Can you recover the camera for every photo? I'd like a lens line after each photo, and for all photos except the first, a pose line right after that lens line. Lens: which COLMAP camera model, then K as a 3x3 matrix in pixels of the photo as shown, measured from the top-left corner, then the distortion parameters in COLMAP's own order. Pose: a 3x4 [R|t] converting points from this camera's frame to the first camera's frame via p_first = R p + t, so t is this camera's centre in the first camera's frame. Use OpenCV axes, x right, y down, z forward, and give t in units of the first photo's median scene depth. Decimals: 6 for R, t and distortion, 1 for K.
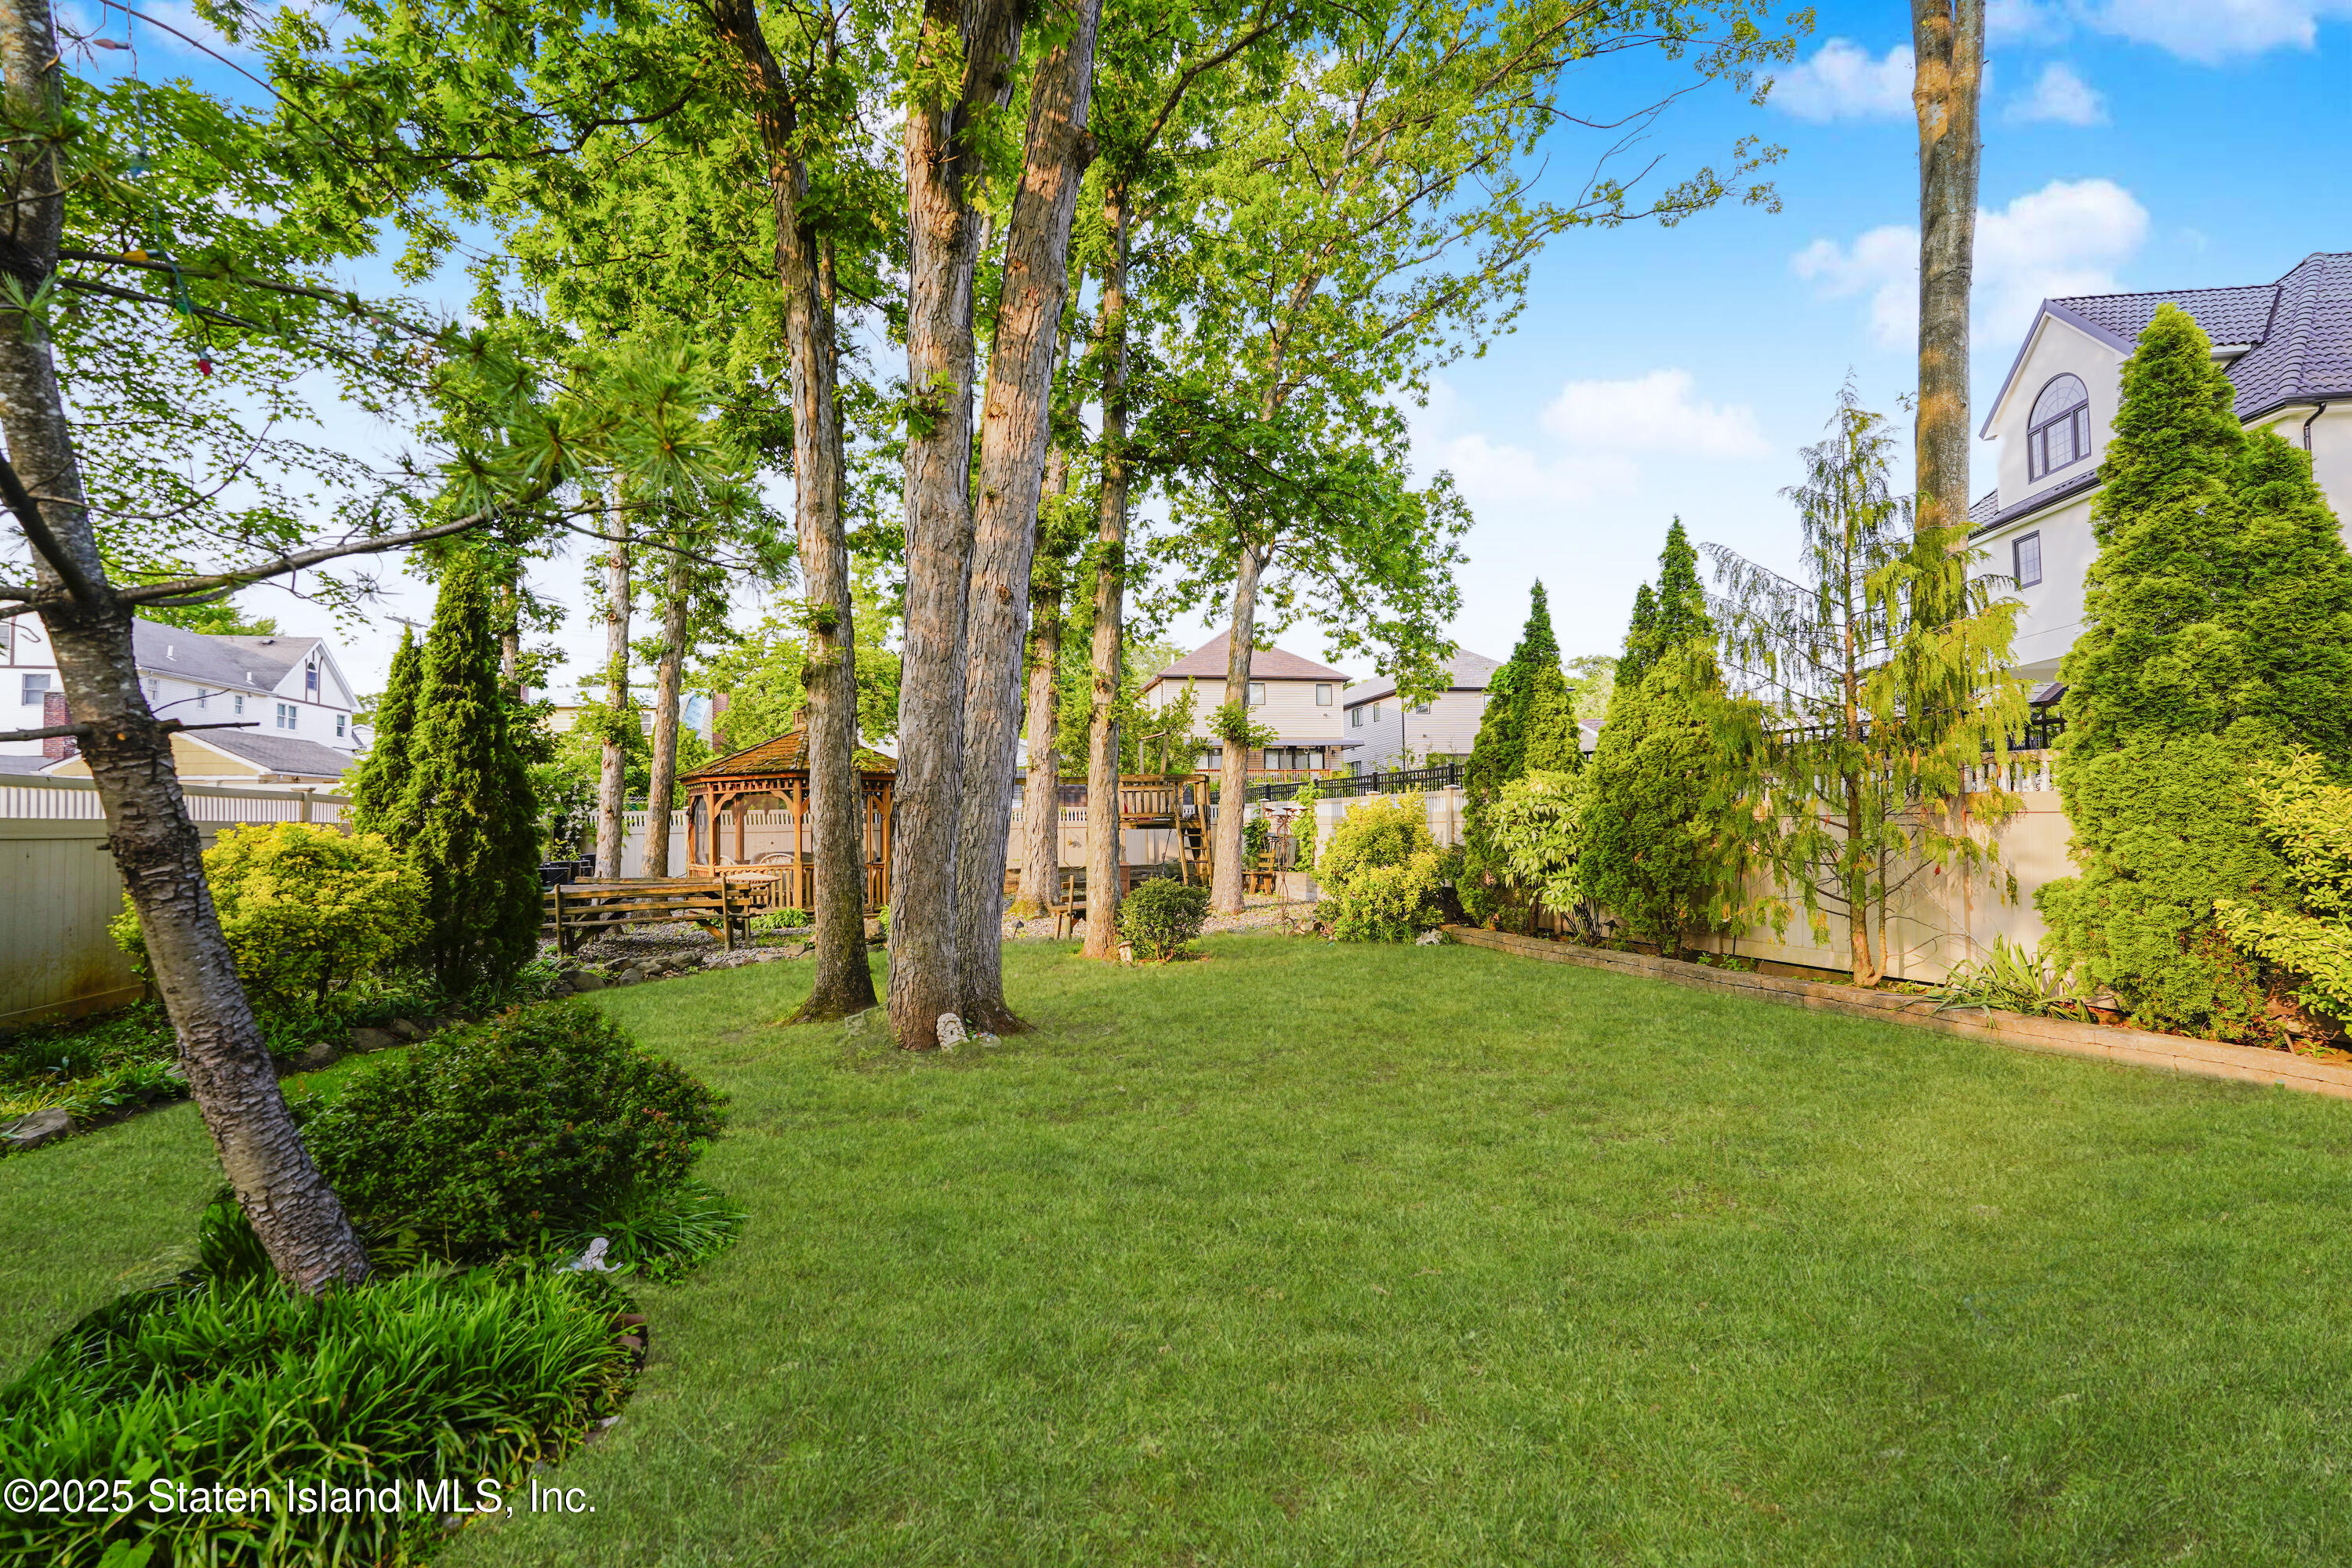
lens RADIAL K [[1037.9, 0, 1179.2], [0, 1037.9, 781.1], [0, 0, 1]] dist [-0.012381, 0.006804]
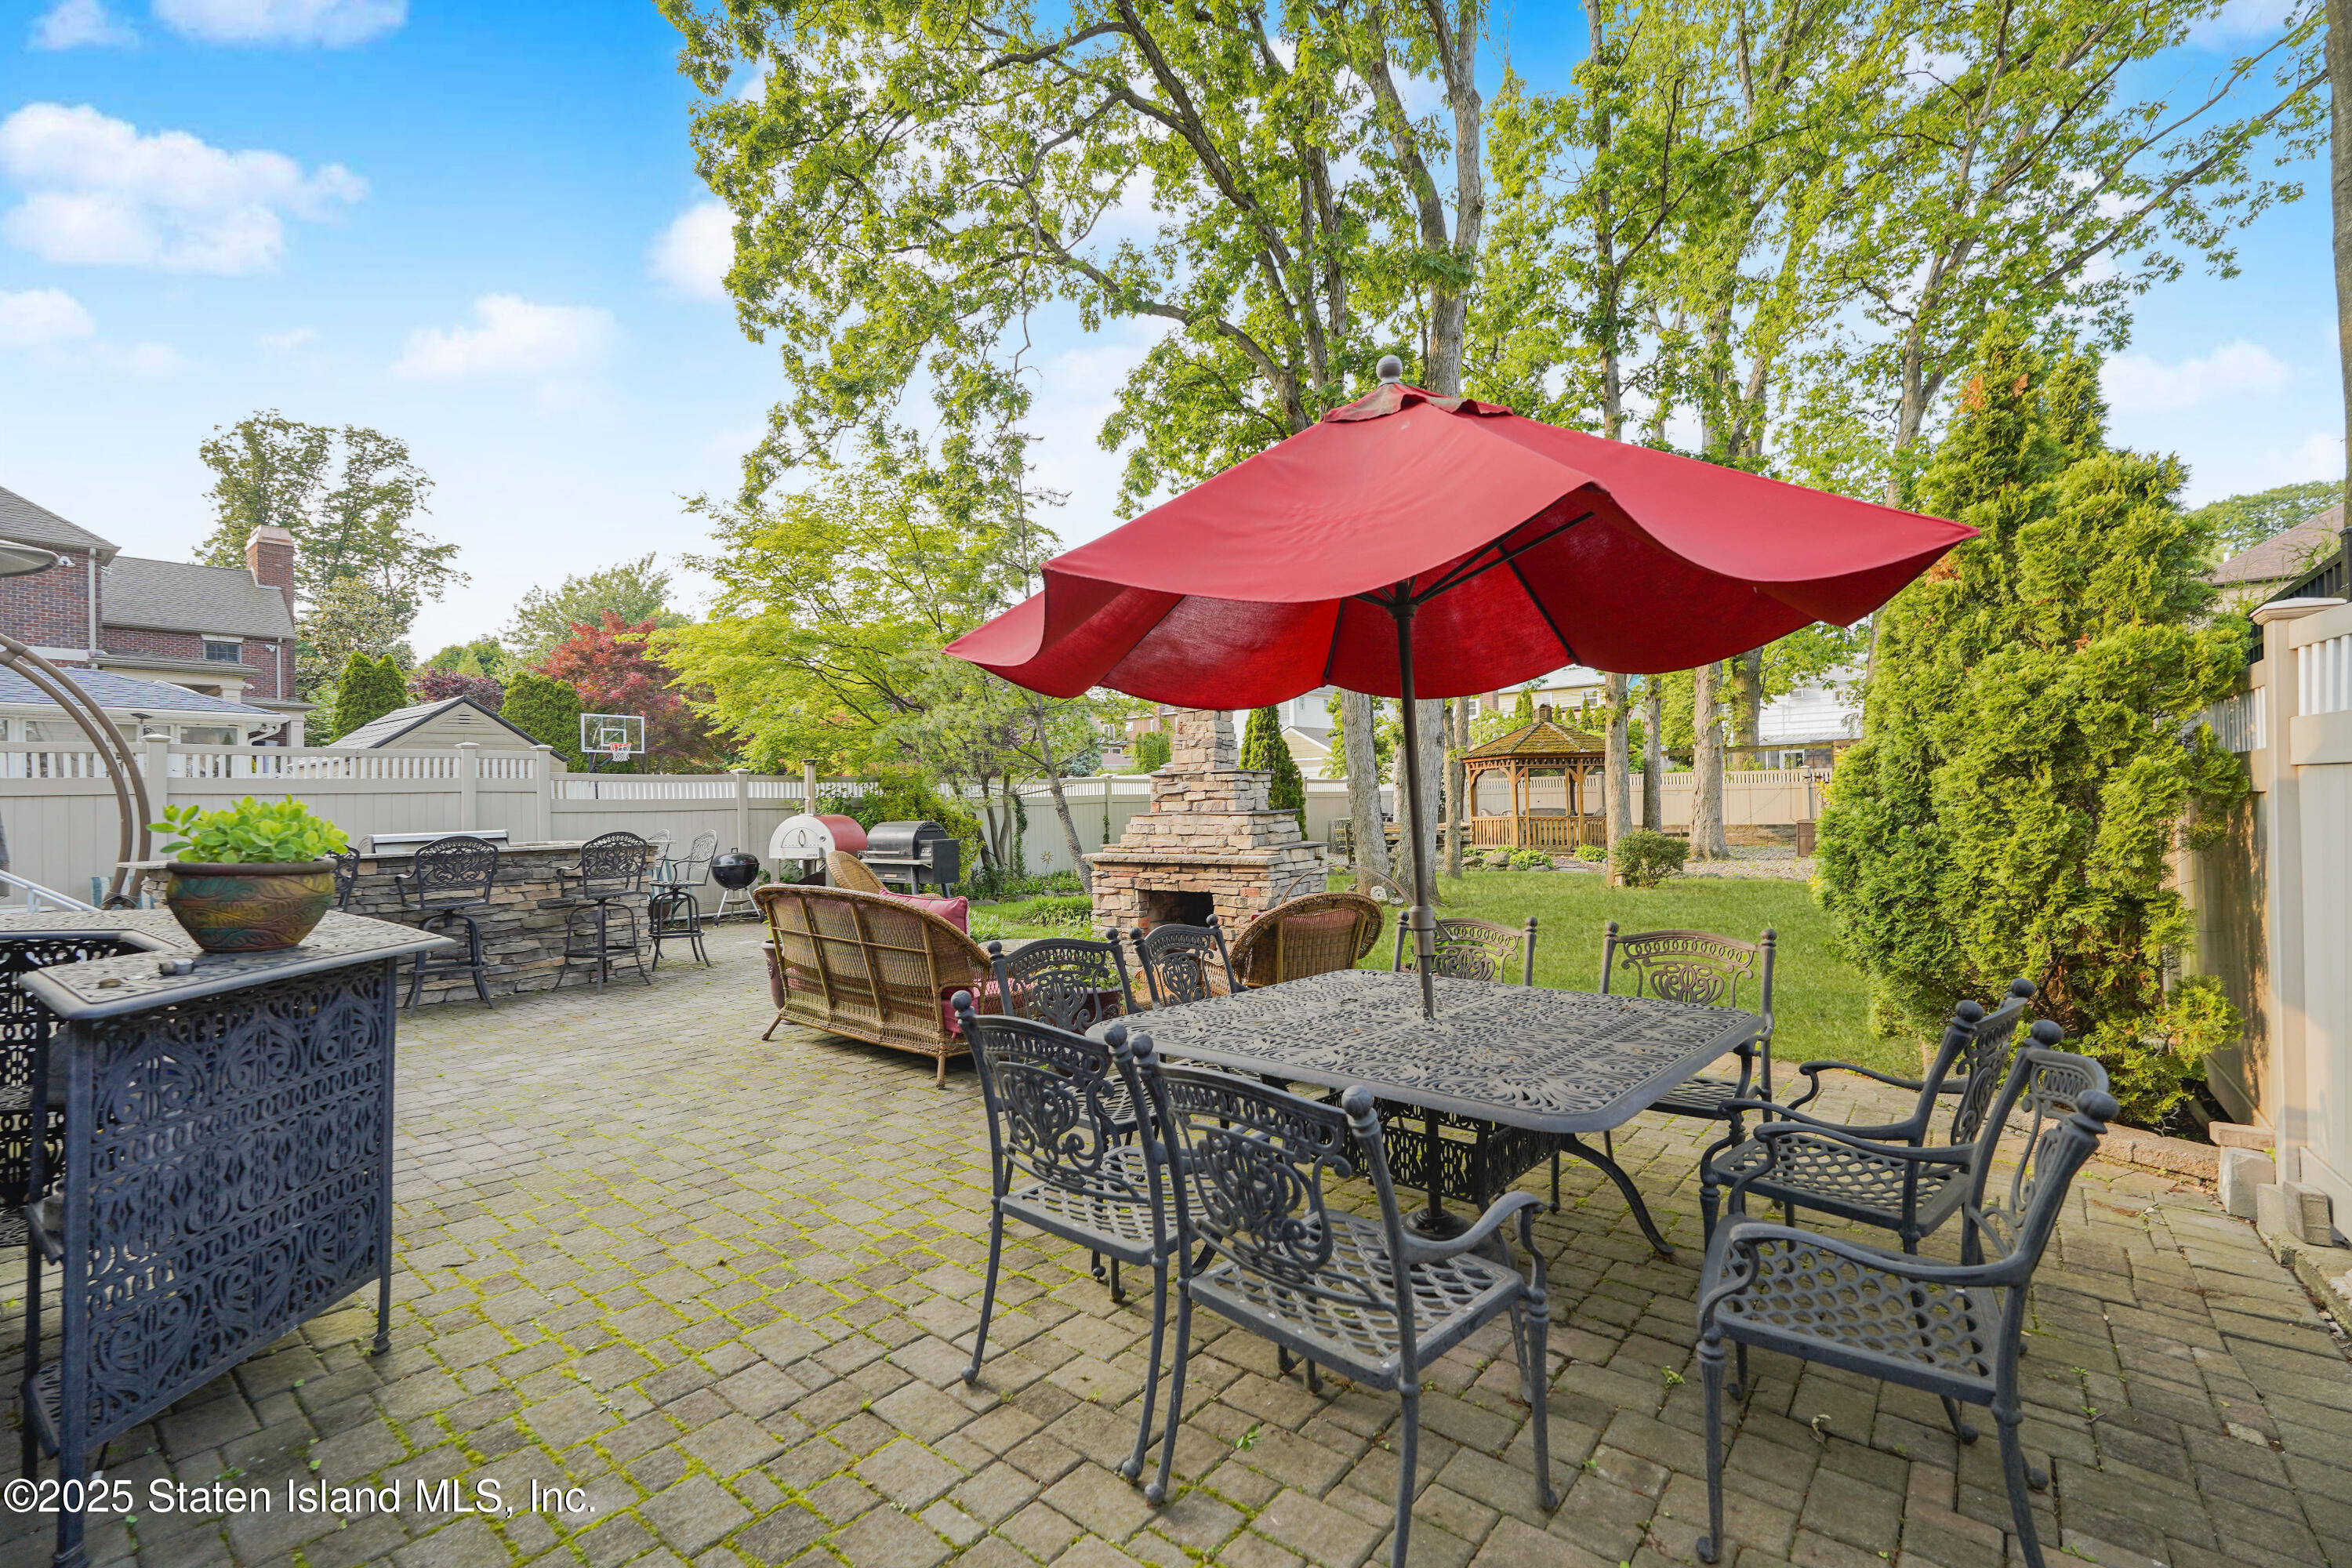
lens RADIAL K [[1038.9, 0, 1177.7], [0, 1038.9, 784.9], [0, 0, 1]] dist [-0.011878, 0.008130]
pose [[0.573191, -0.007704, -0.819385, 0.651703], [0.048144, 0.998545, 0.024290, -0.027587], [0.818006, -0.053372, 0.572728, -0.276206]]
